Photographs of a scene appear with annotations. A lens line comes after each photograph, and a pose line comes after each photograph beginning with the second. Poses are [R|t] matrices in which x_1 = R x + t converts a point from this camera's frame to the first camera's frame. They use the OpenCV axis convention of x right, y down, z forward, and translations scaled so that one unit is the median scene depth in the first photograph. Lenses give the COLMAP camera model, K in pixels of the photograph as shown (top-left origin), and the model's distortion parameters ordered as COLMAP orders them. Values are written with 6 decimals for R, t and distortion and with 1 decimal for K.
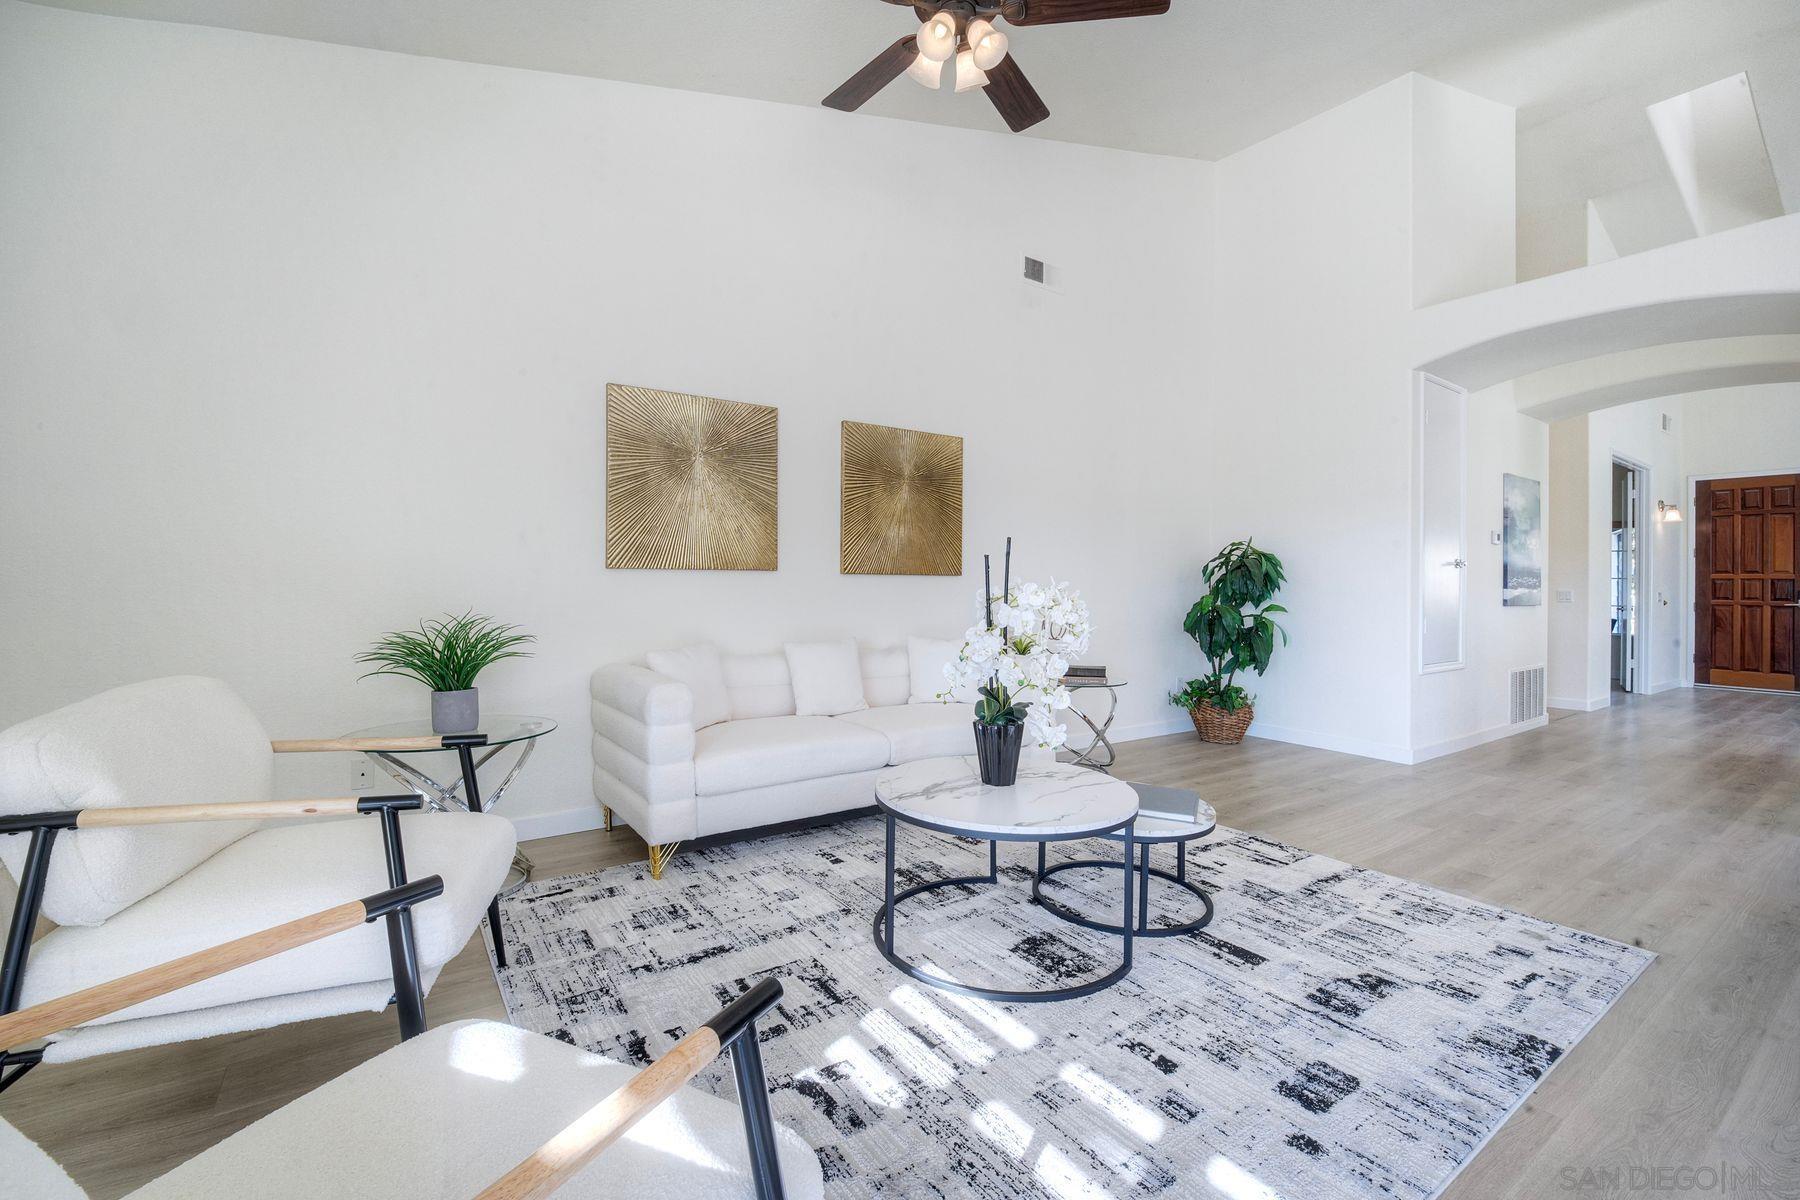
lens RADIAL K [[757.0, 0, 898.1], [0, 757.0, 585.5], [0, 0, 1]] dist [0.003022, -0.005450]
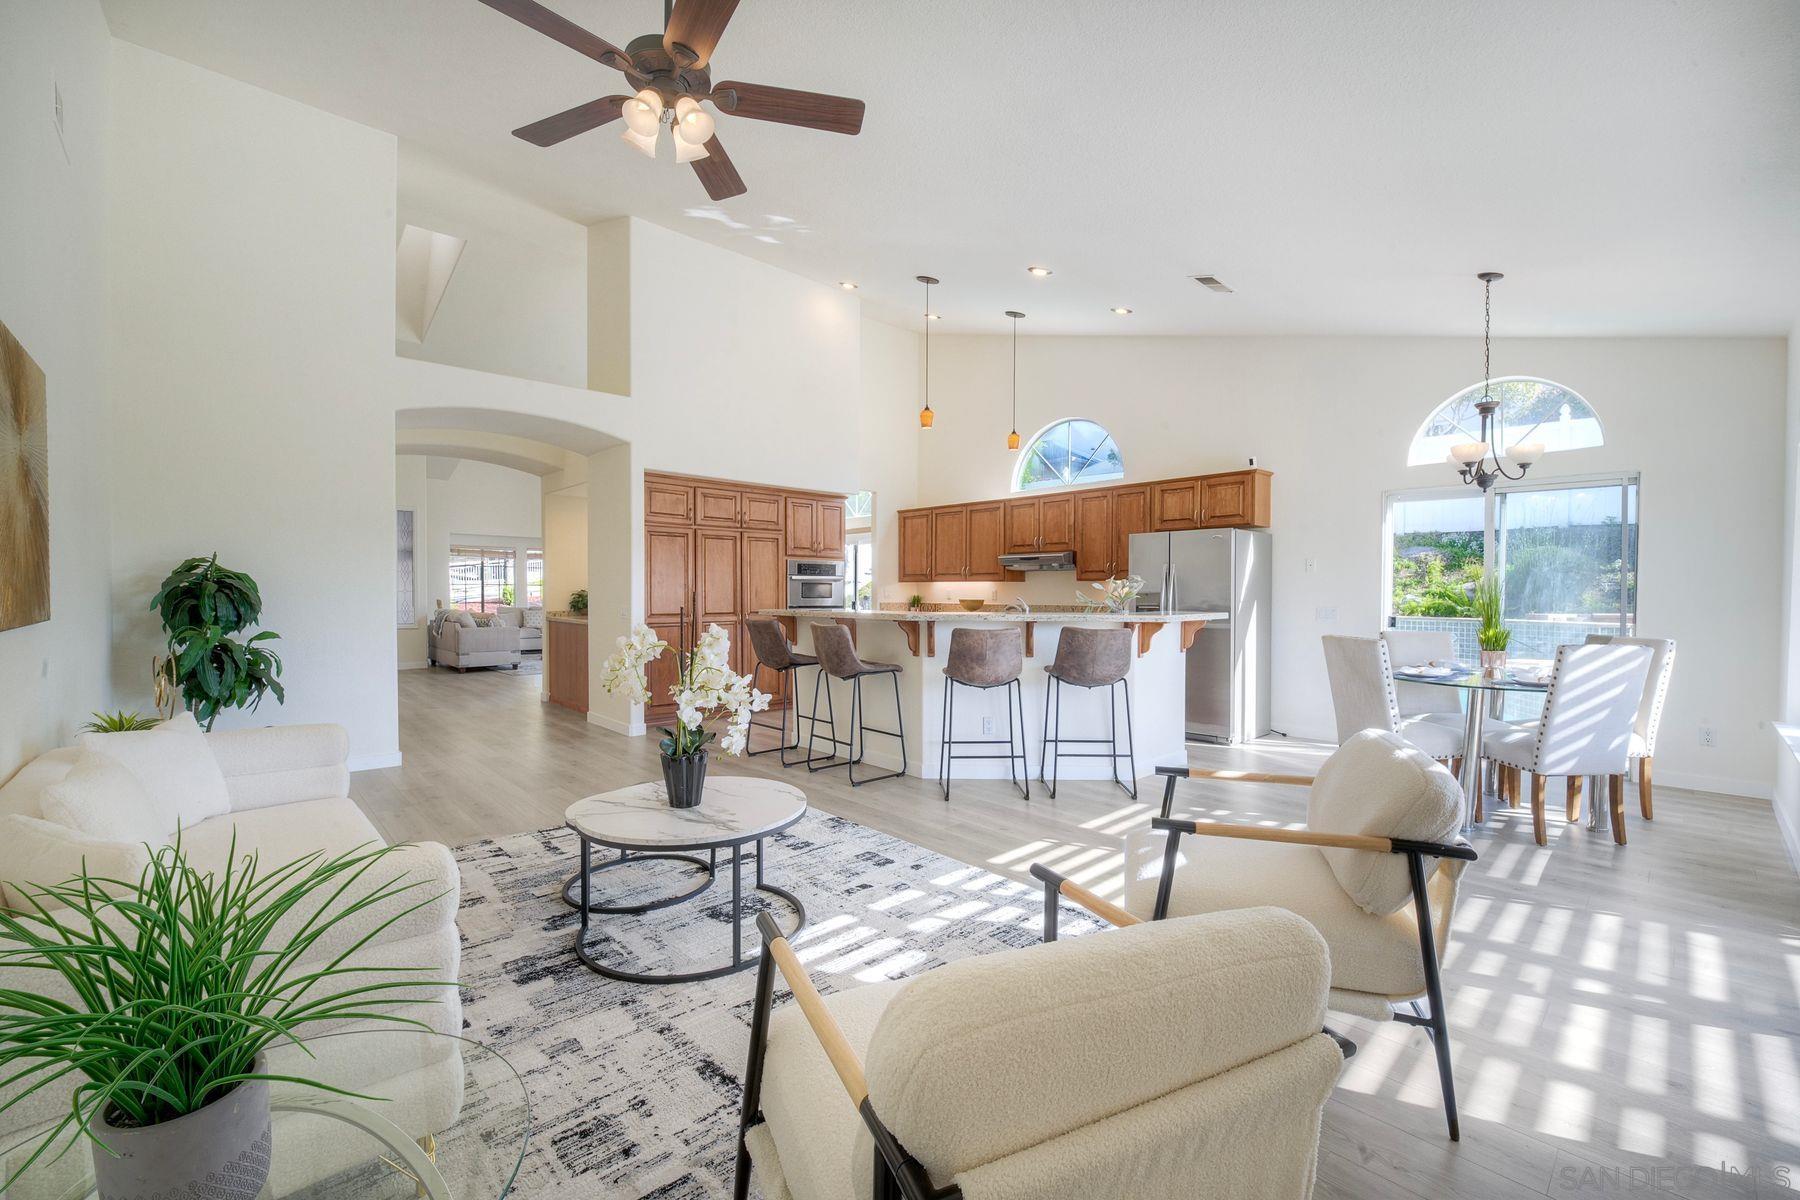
lens RADIAL K [[757.0, 0, 899.9], [0, 757.0, 594.4], [0, 0, 1]] dist [0.003022, -0.005450]
pose [[-0.140959, -0.023010, 0.989748, -1.068870], [-0.006244, 0.999731, 0.022353, -0.093363], [-0.989996, -0.003030, -0.141065, 0.843603]]
